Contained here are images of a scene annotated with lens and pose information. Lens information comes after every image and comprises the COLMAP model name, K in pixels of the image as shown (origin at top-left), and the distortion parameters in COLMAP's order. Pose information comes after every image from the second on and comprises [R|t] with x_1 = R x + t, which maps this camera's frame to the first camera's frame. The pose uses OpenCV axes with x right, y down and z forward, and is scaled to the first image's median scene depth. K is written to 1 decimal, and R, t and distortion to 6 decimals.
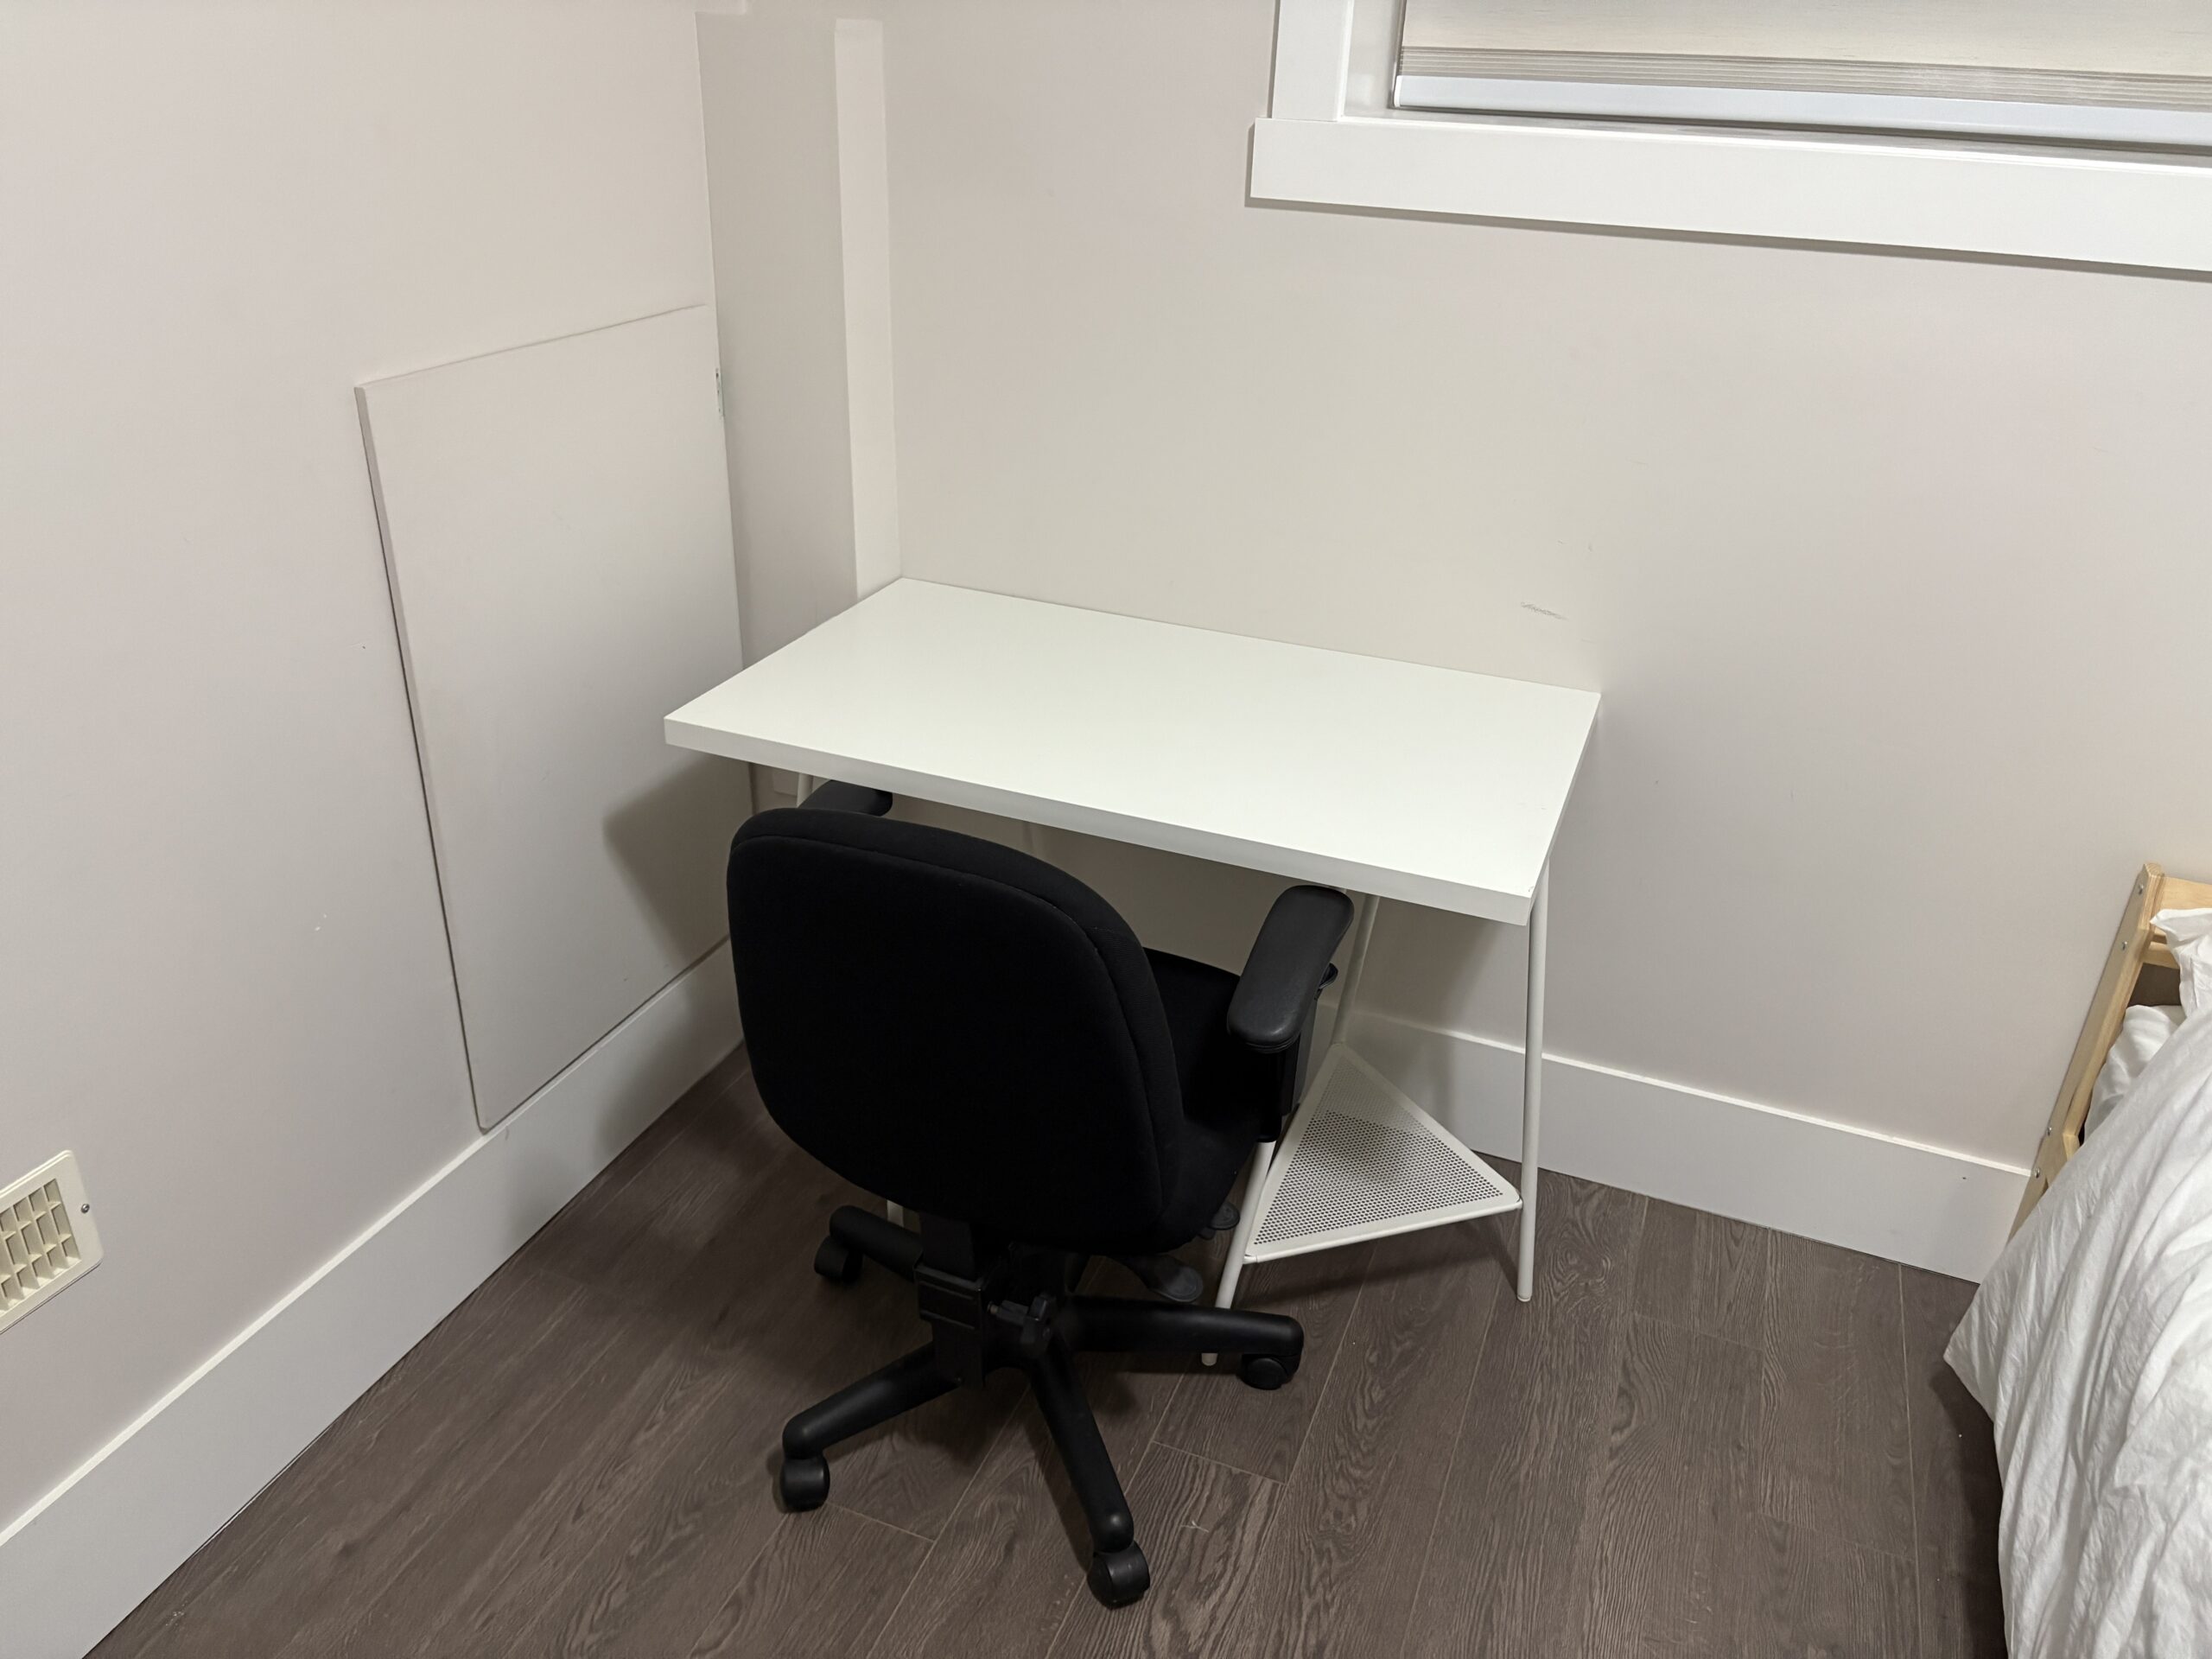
lens RADIAL K [[1687.1, 0, 1106.0], [0, 1687.1, 829.5], [0, 0, 1]] dist [0.059612, -0.069646]
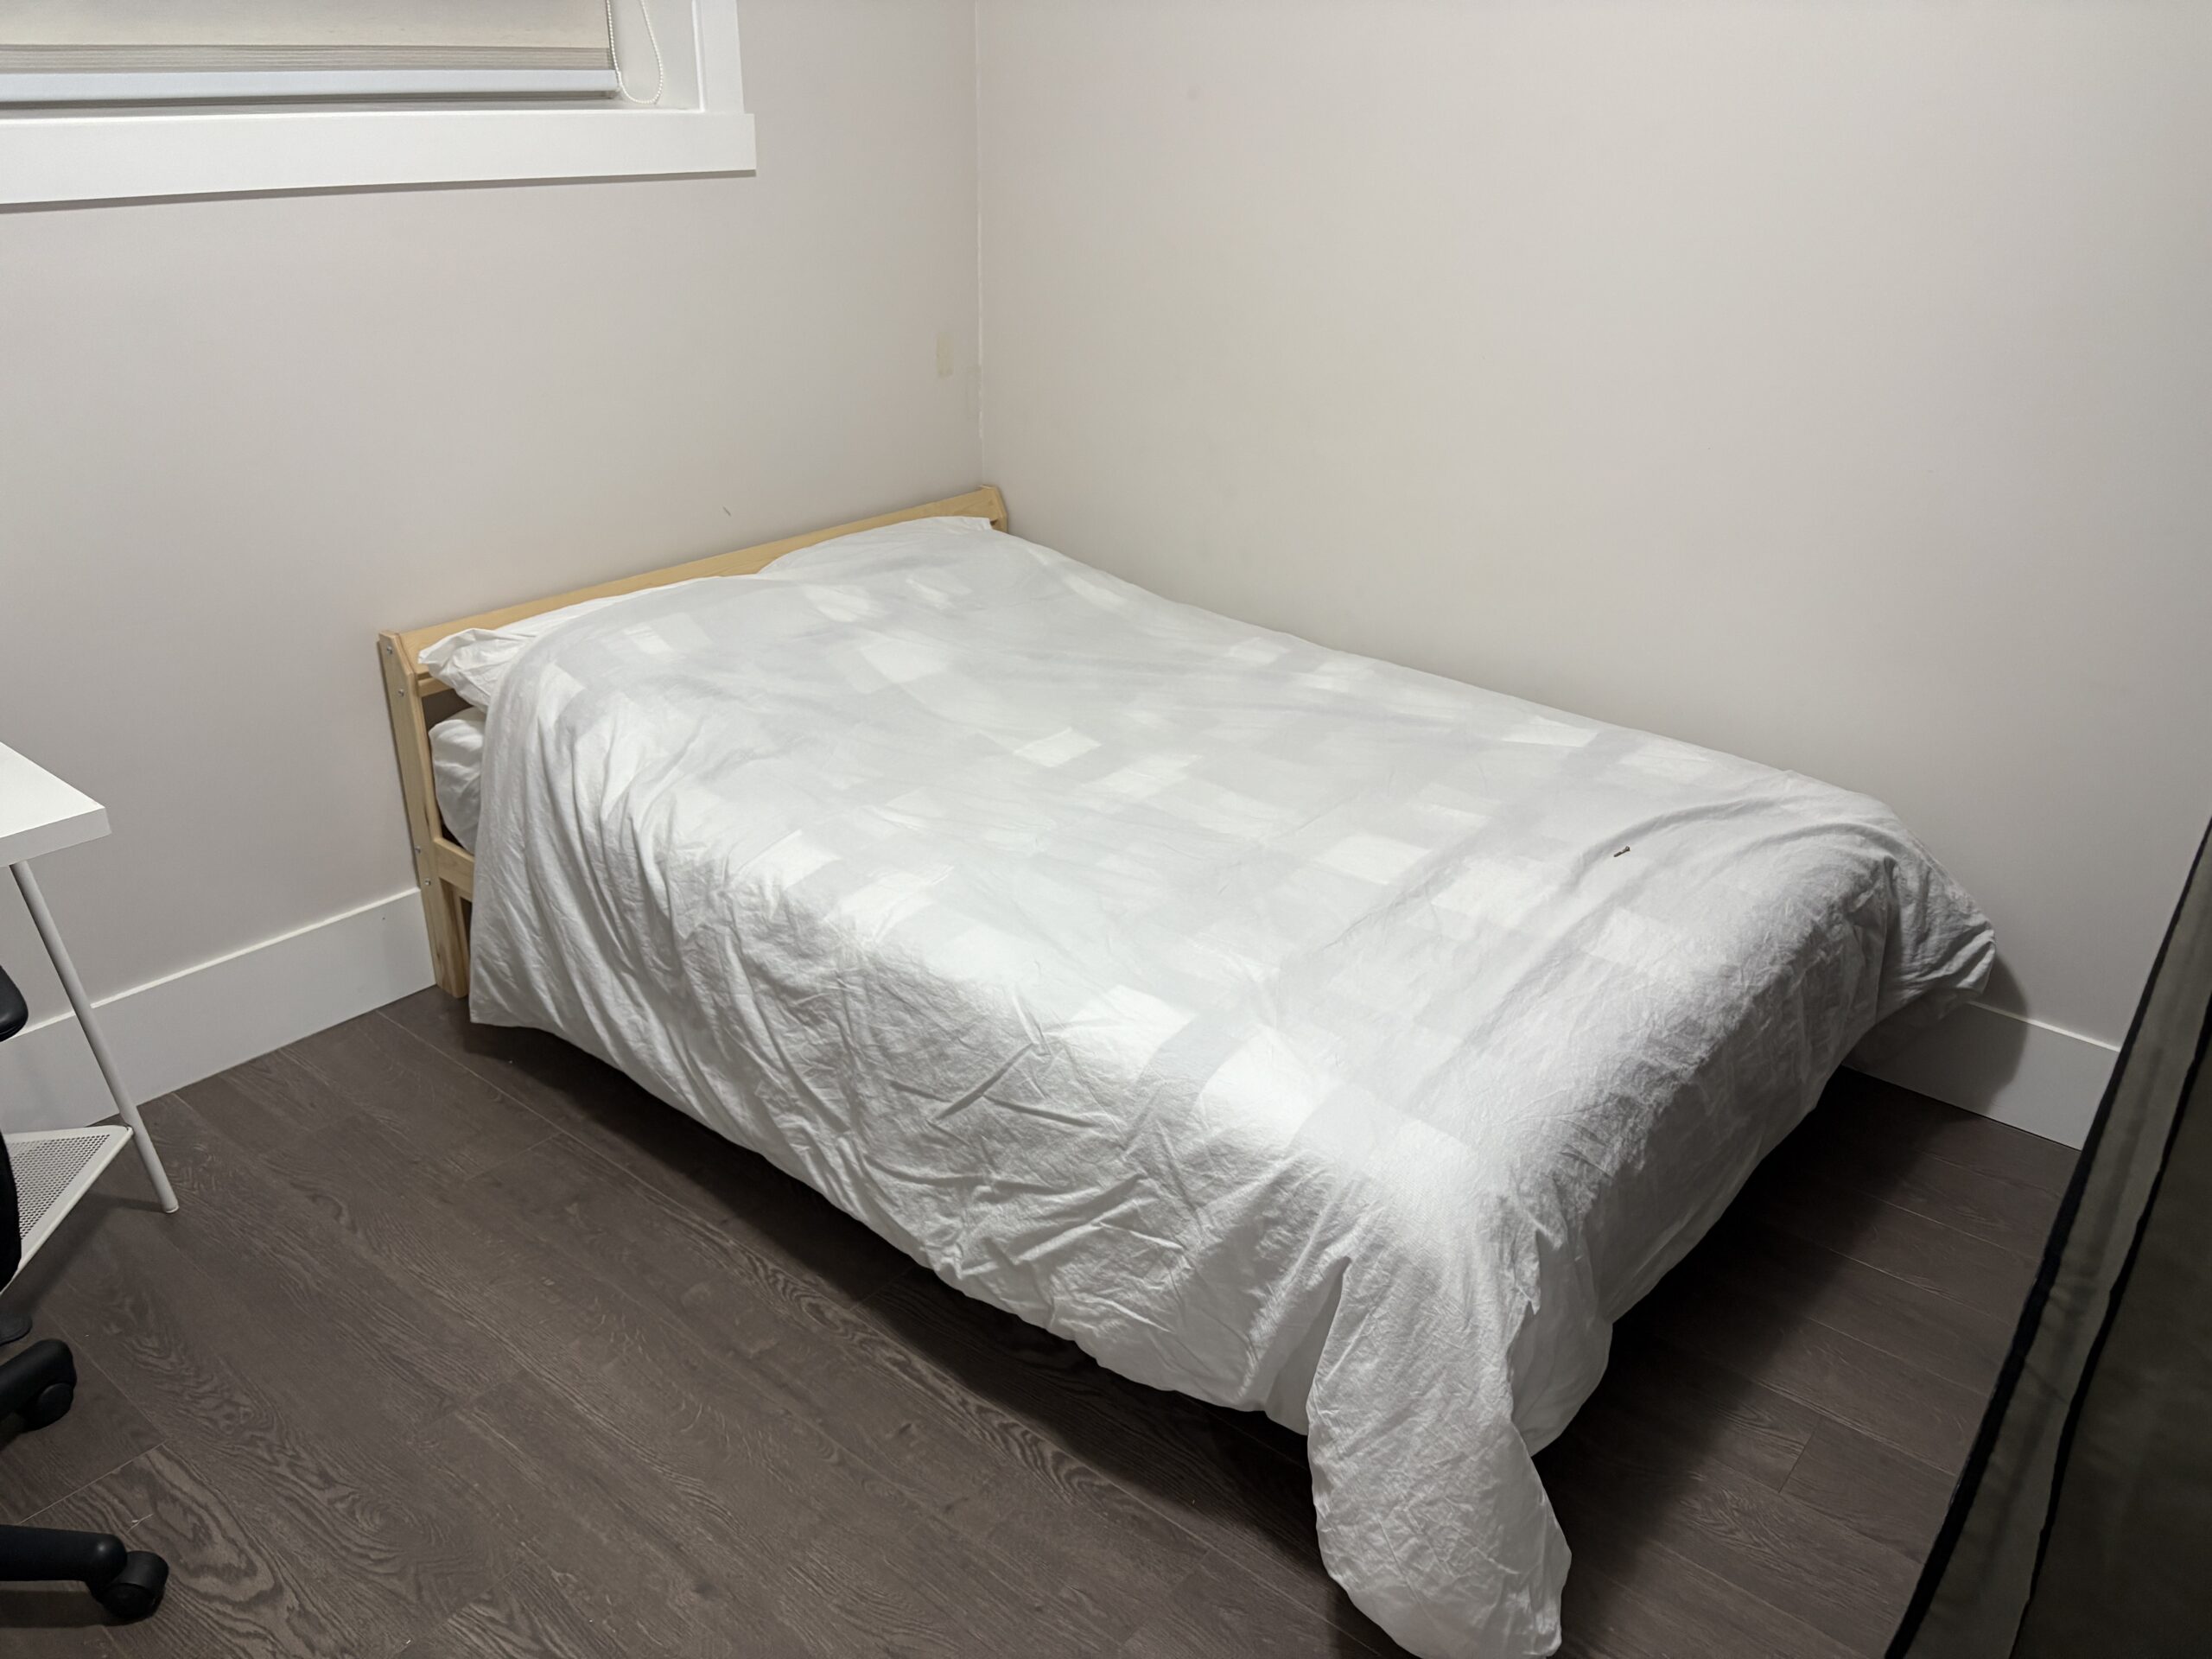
lens RADIAL K [[1687.1, 0, 1106.0], [0, 1687.1, 829.5], [0, 0, 1]] dist [0.059612, -0.069646]
pose [[0.289201, -0.424211, 0.858142, -0.491415], [0.410856, 0.864688, 0.288985, 0.000840], [-0.864616, 0.268998, 0.424358, -0.030209]]
